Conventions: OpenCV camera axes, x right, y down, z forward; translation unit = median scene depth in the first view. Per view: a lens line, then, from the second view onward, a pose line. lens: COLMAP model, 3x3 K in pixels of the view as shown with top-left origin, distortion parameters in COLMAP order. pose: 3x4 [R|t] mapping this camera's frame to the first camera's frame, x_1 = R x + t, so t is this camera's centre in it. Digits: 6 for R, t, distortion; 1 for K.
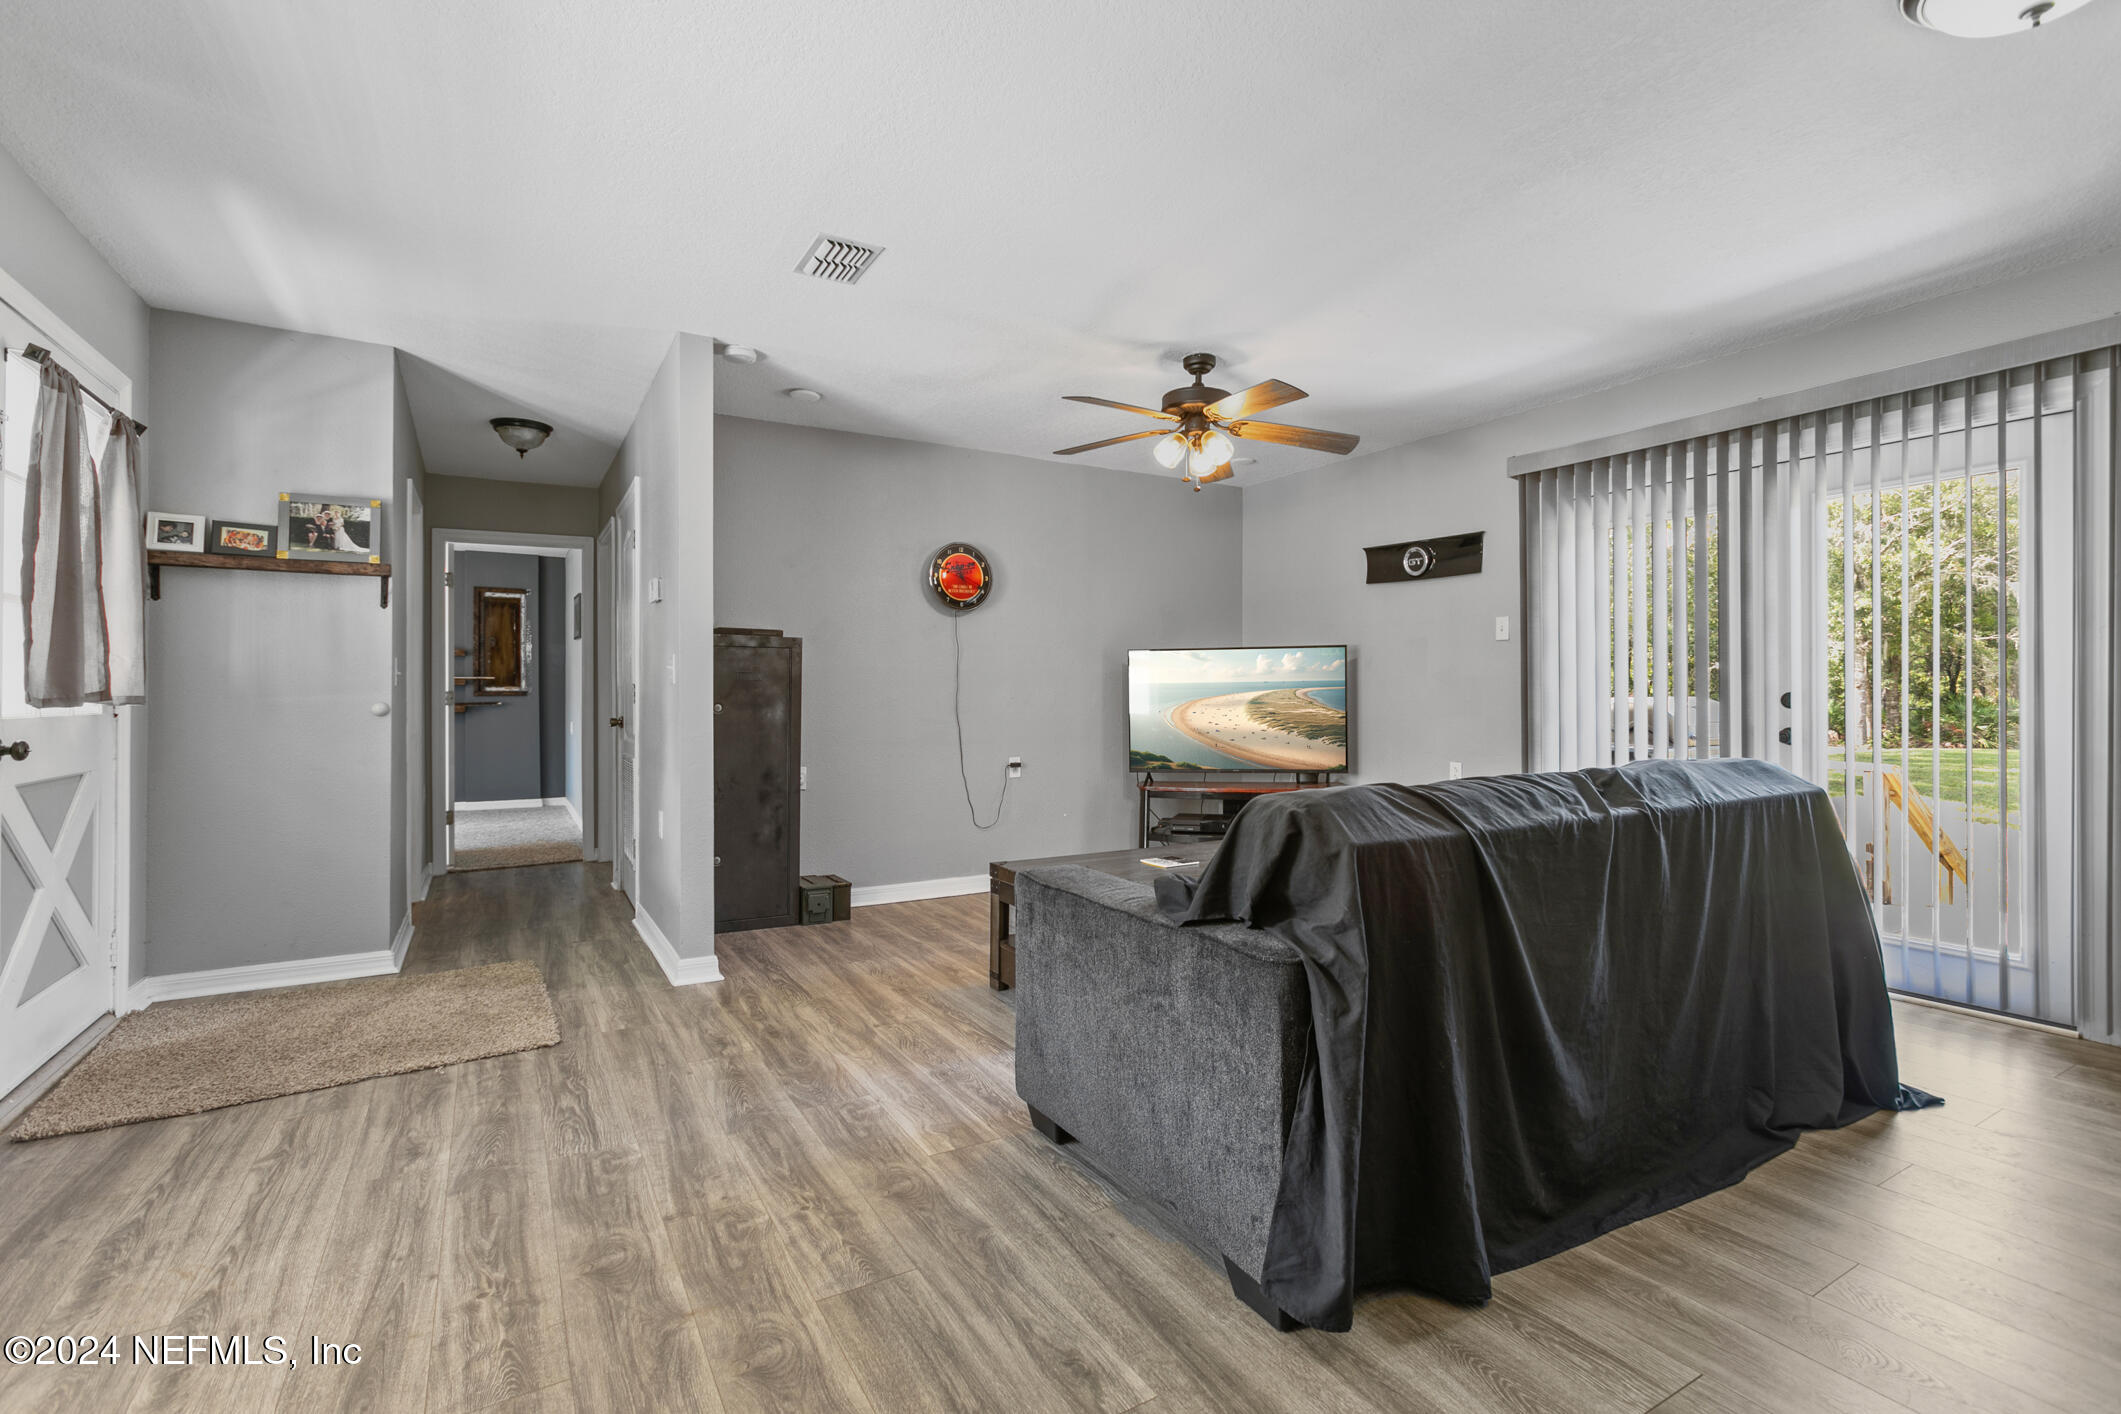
lens RADIAL K [[942.6, 0, 1063.5], [0, 942.6, 693.6], [0, 0, 1]] dist [-0.017016, 0.004546]
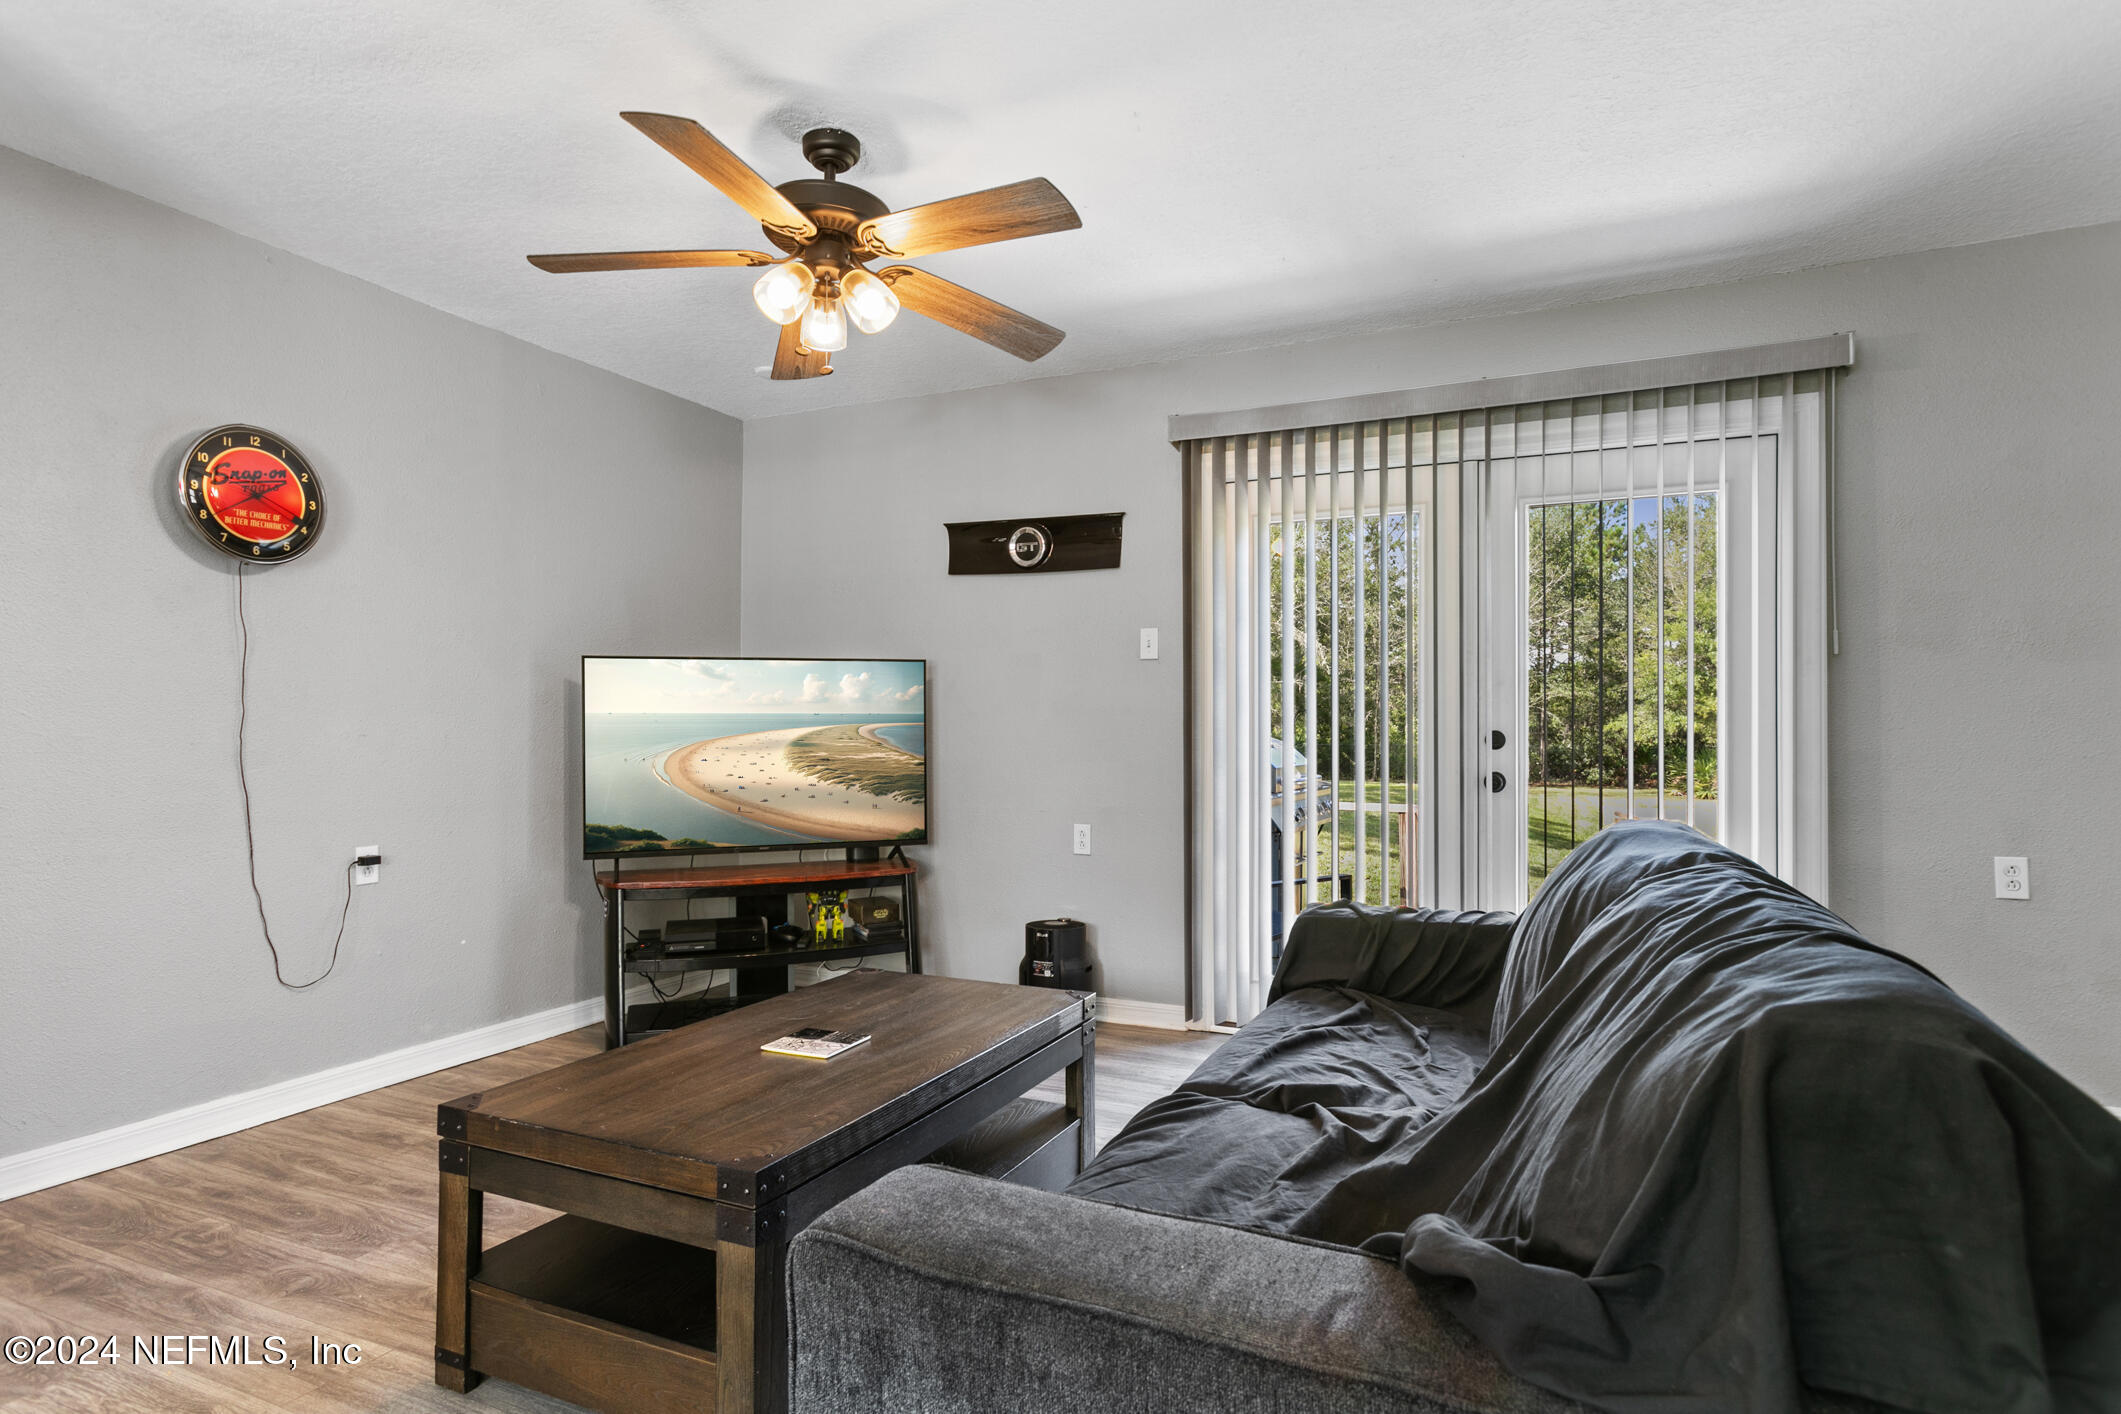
lens RADIAL K [[1128.1, 0, 1055.1], [0, 1128.1, 725.1], [0, 0, 1]] dist [-0.008115, 0.005392]
pose [[0.827459, 0.004204, 0.561511, -0.124802], [-0.003565, 0.999991, -0.002234, -0.002263], [-0.561515, -0.000153, 0.827467, 0.359795]]
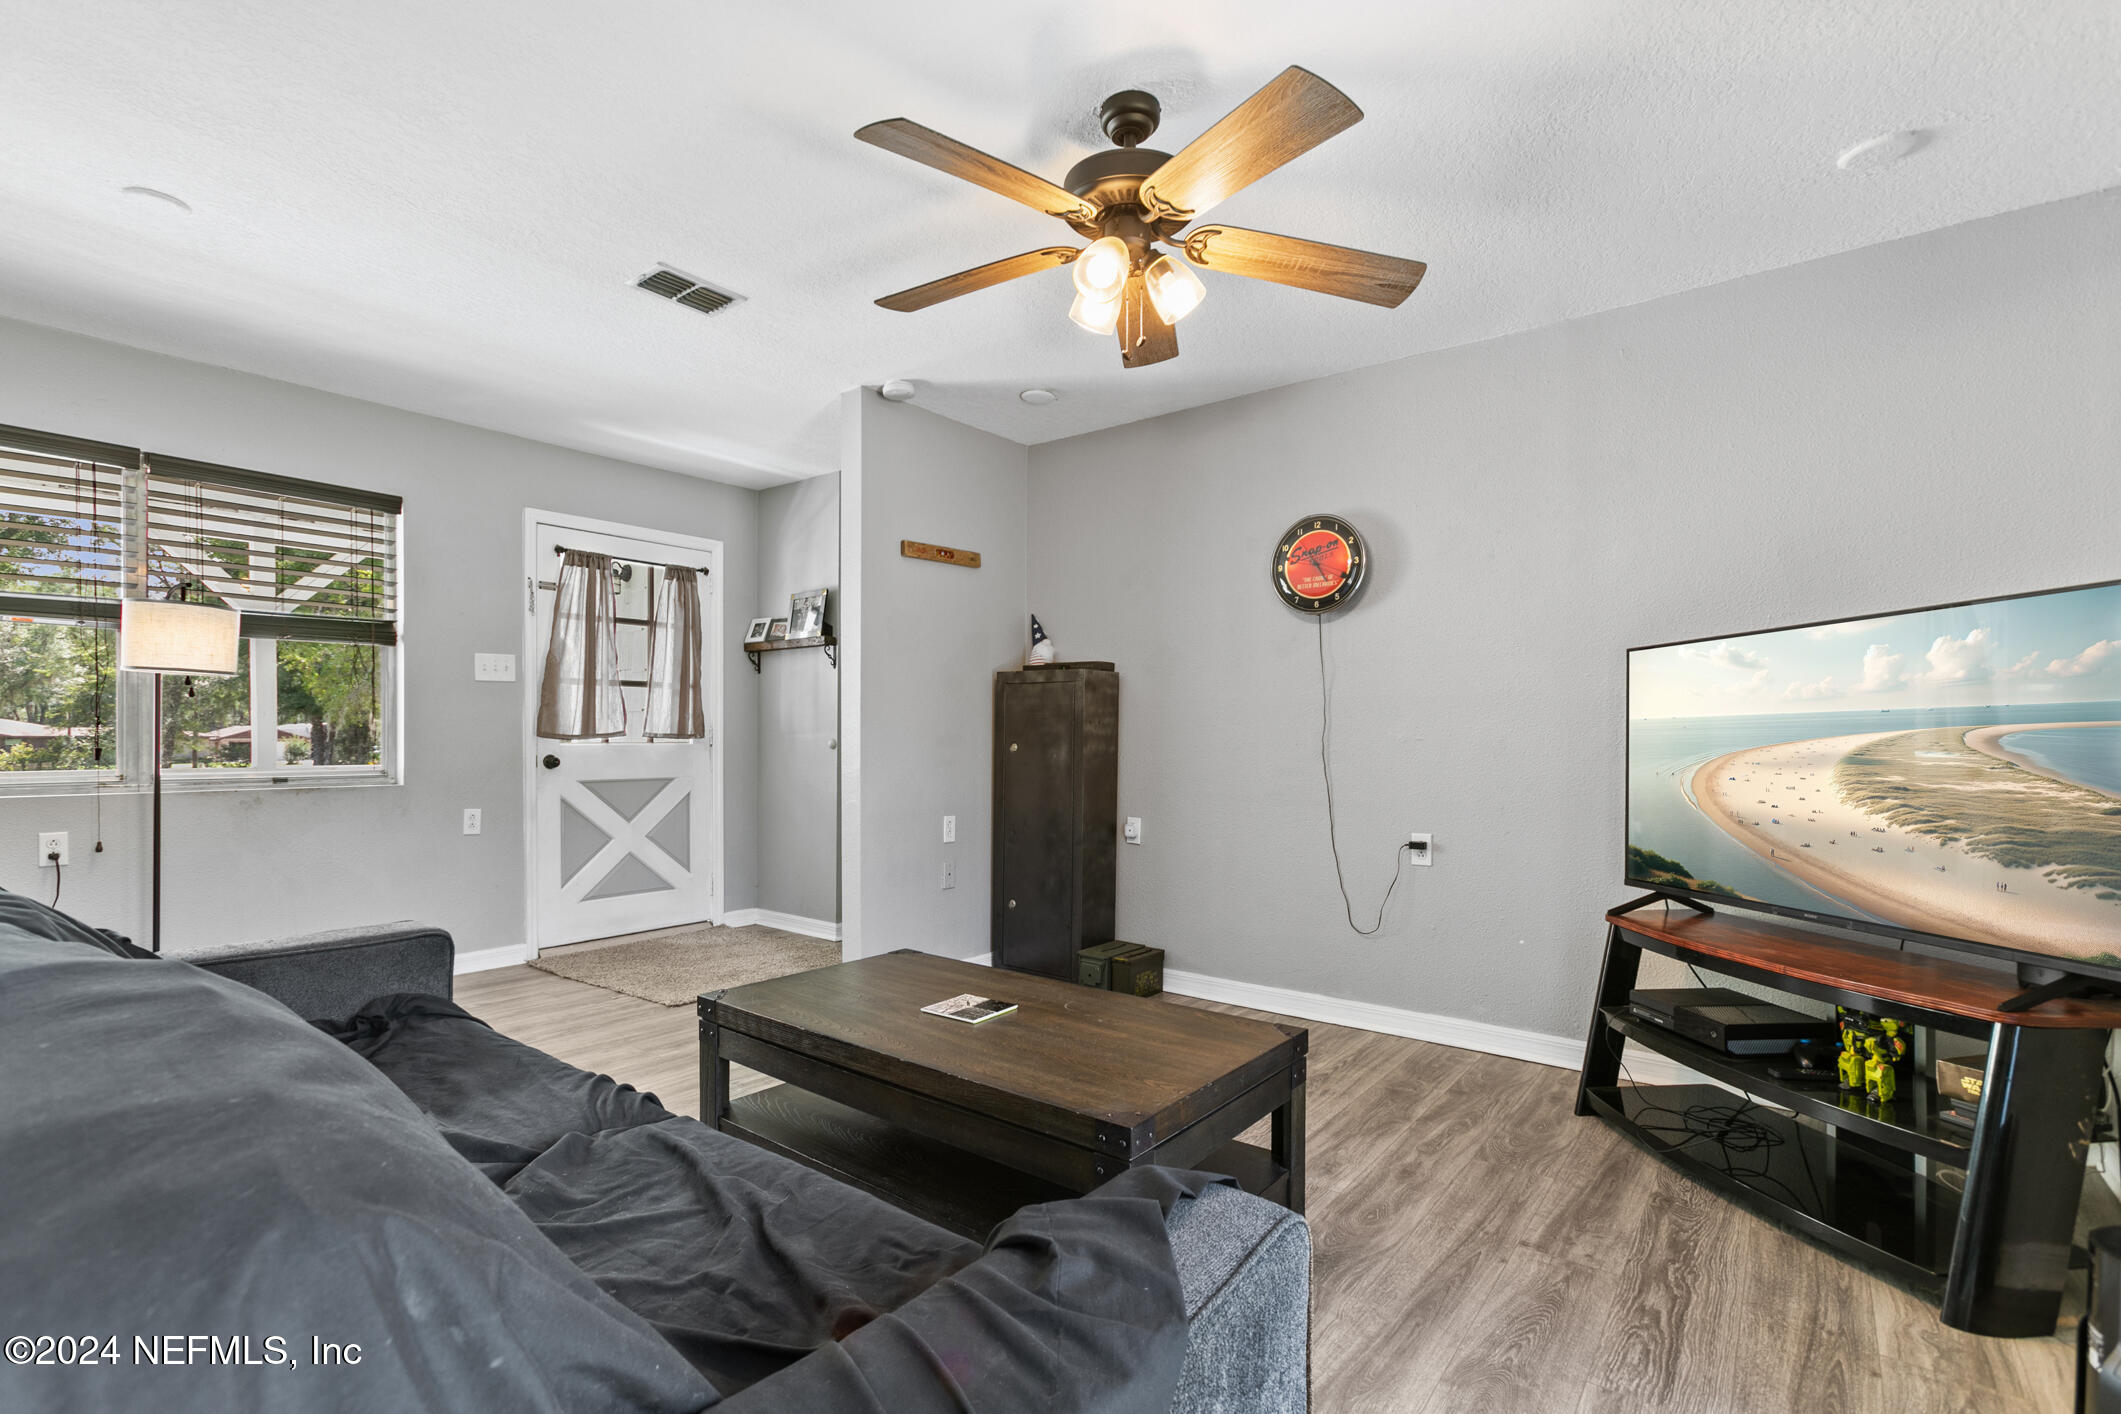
lens RADIAL K [[942.6, 0, 1016.4], [0, 942.6, 758.9], [0, 0, 1]] dist [-0.017016, 0.004546]
pose [[0.356942, 0.028231, -0.933700, 0.627564], [-0.002861, 0.999572, 0.029129, -0.001102], [0.934122, -0.007726, 0.356870, 0.744308]]
